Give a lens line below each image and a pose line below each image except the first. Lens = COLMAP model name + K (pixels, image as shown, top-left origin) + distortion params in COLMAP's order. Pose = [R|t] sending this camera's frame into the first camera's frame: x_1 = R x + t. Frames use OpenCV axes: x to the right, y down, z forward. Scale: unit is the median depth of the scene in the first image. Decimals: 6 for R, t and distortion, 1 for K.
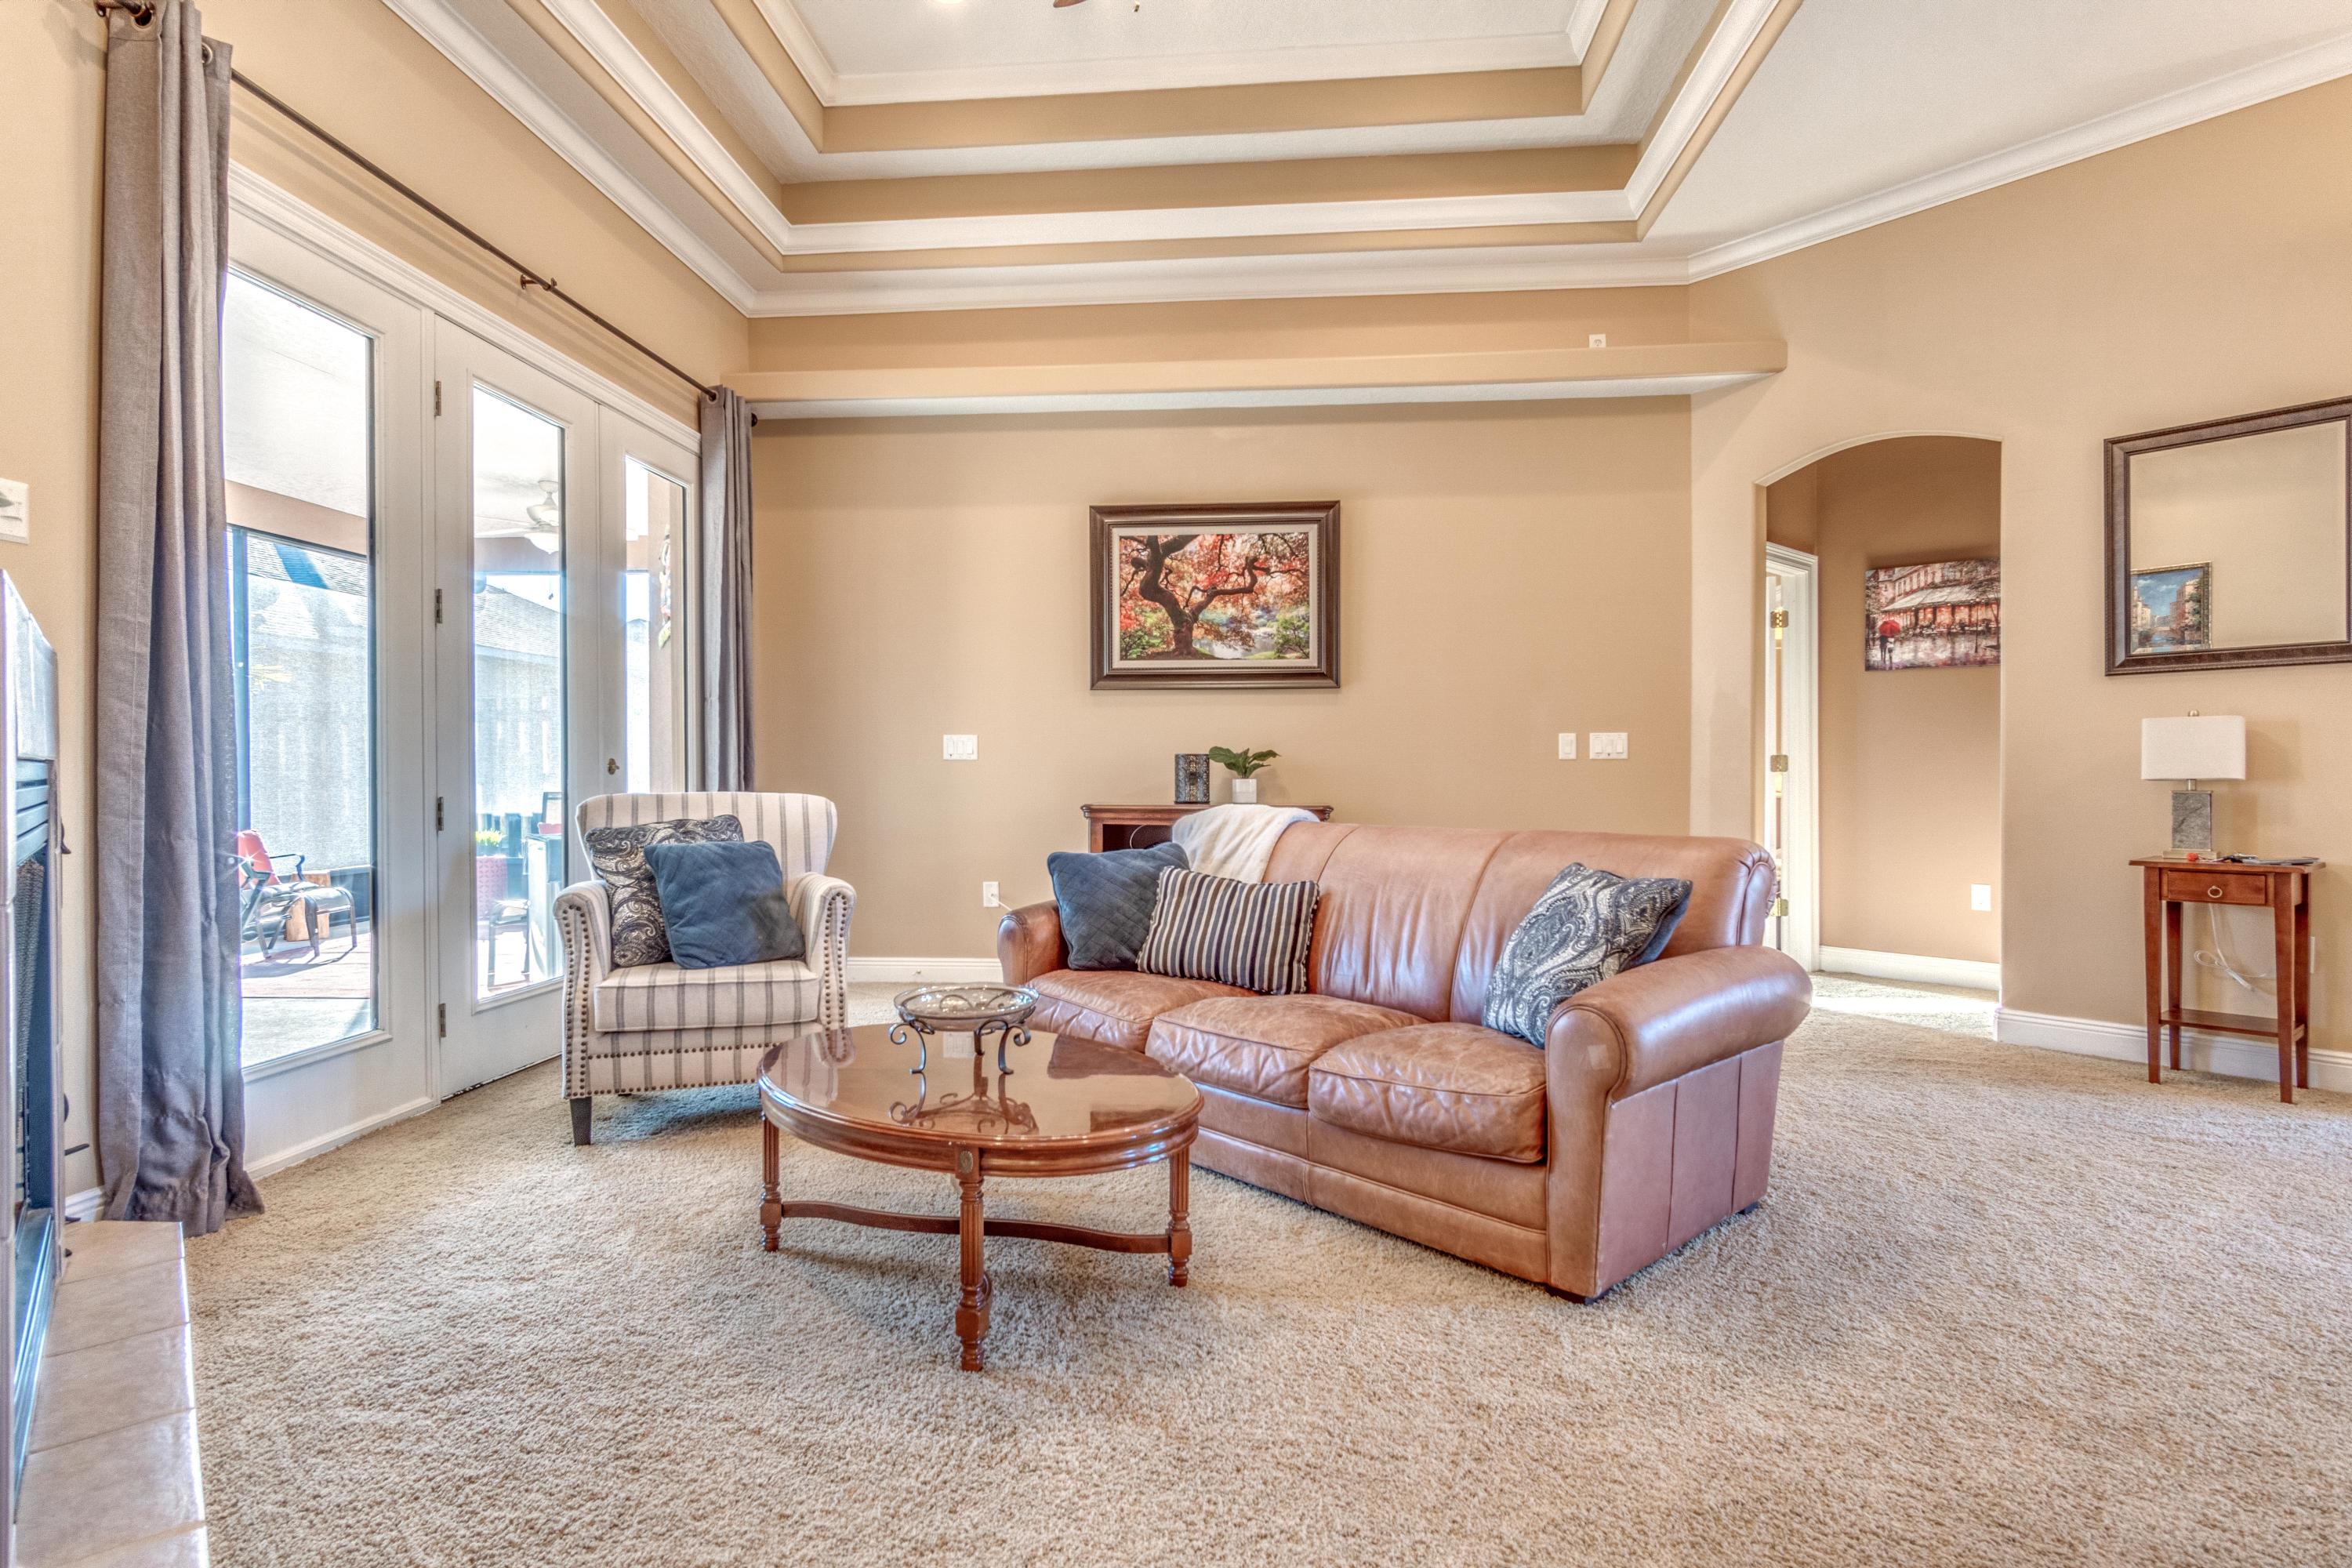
lens RADIAL K [[1236.0, 0, 1184.0], [0, 1236.0, 773.2], [0, 0, 1]] dist [0.005473, 0.001963]
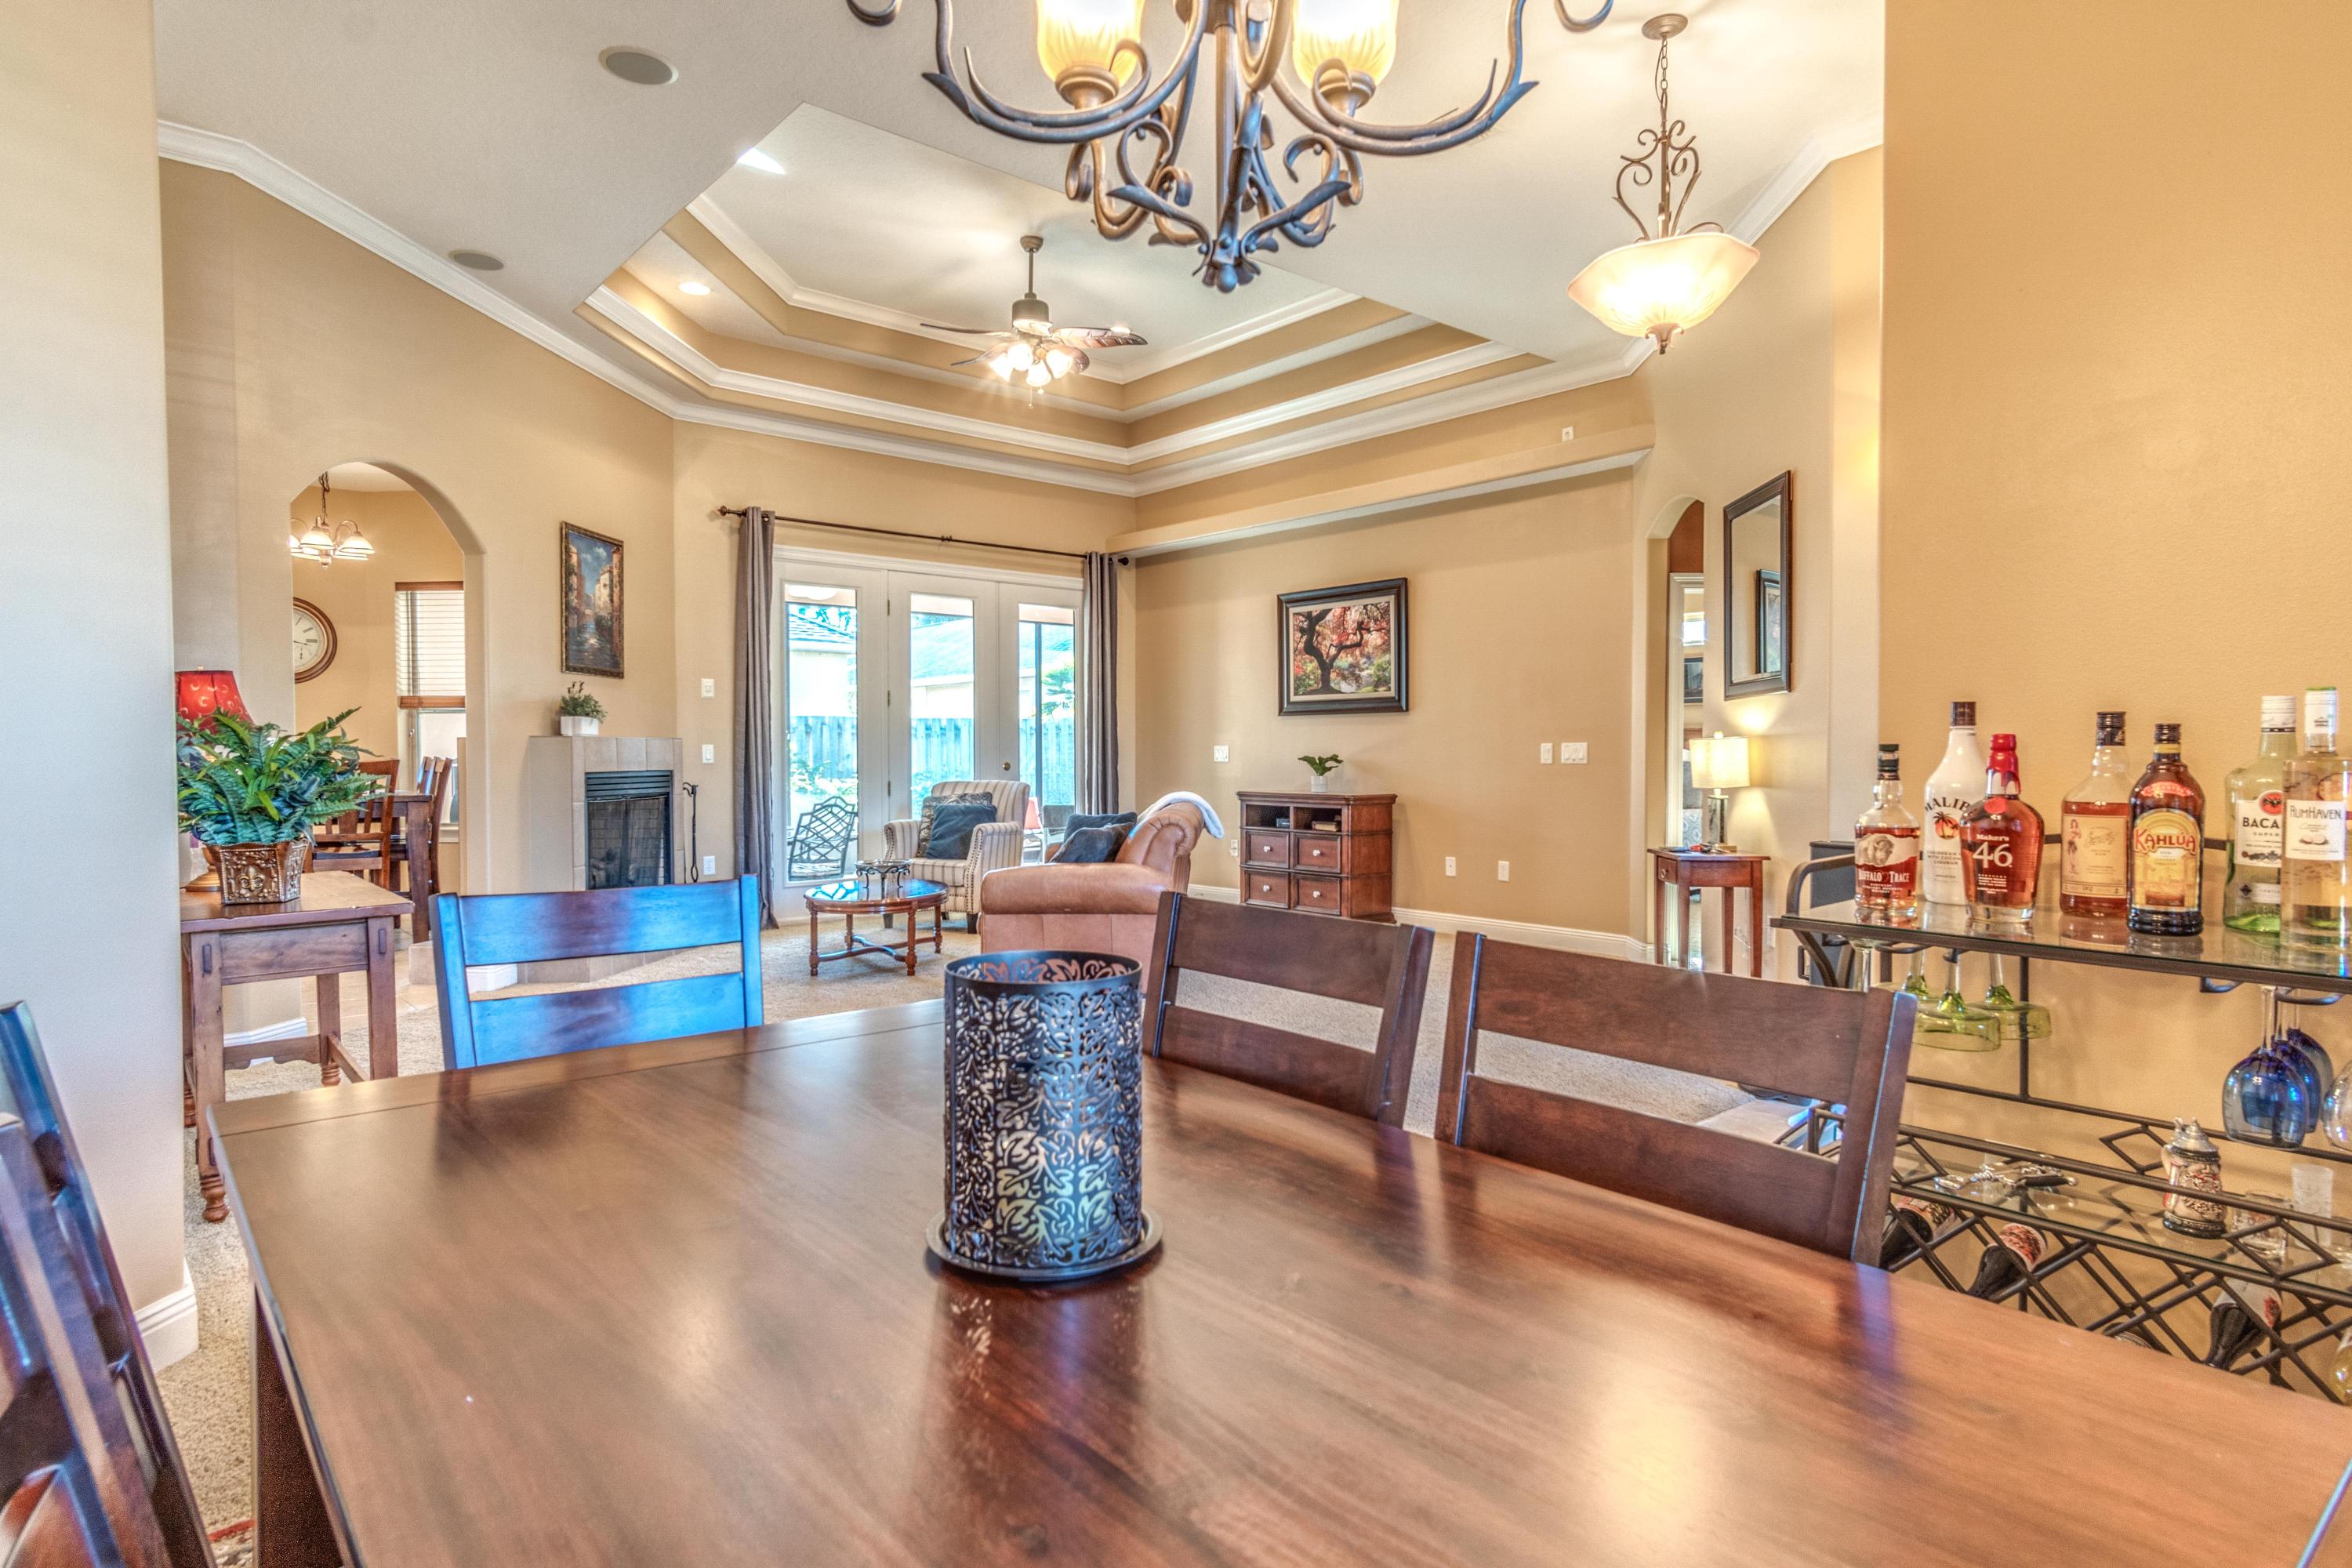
lens RADIAL K [[1298.8, 0, 1153.7], [0, 1298.8, 790.6], [0, 0, 1]] dist [-0.000254, 0.007500]
pose [[0.701554, 0.019318, -0.712355, 0.964433], [0.000949, 0.999606, 0.028042, -0.020870], [0.712616, -0.020349, 0.701259, -0.233075]]
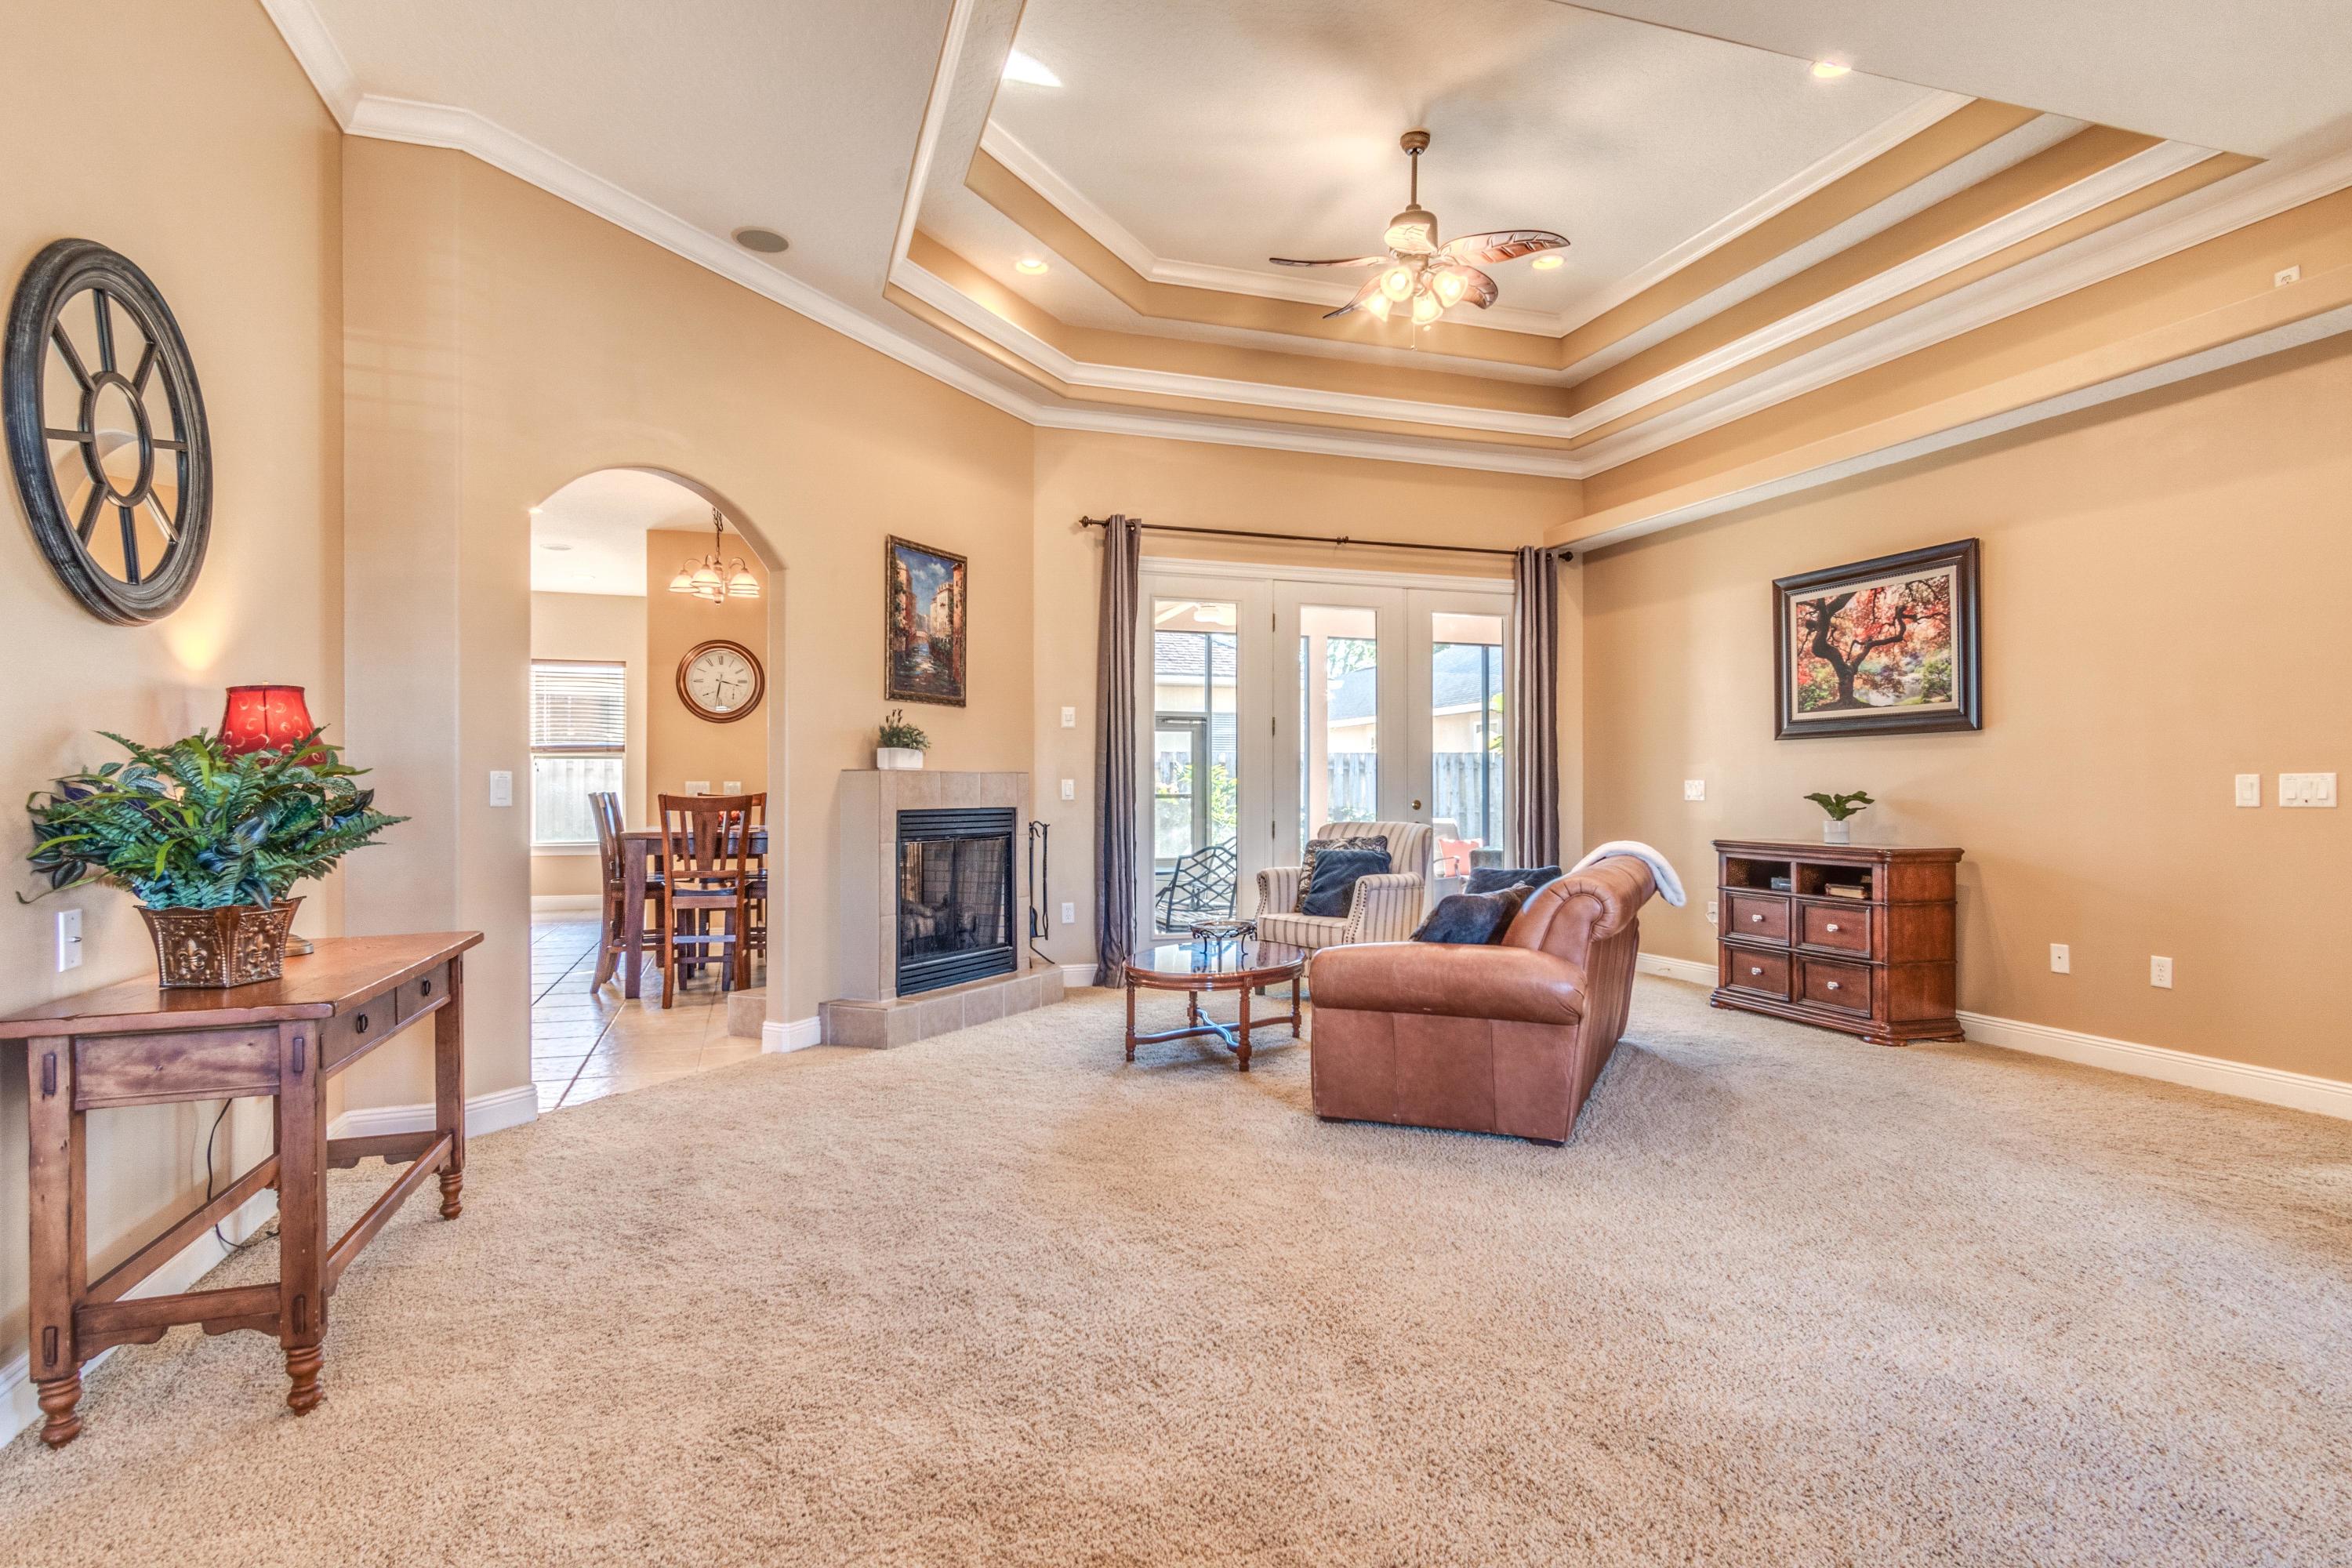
lens RADIAL K [[1236.0, 0, 1146.2], [0, 1236.0, 782.0], [0, 0, 1]] dist [0.005473, 0.001963]
pose [[0.378977, -0.006273, -0.925385, 0.771090], [-0.000561, 0.999975, -0.007009, -0.020681], [0.925406, 0.003175, 0.378964, 0.026768]]
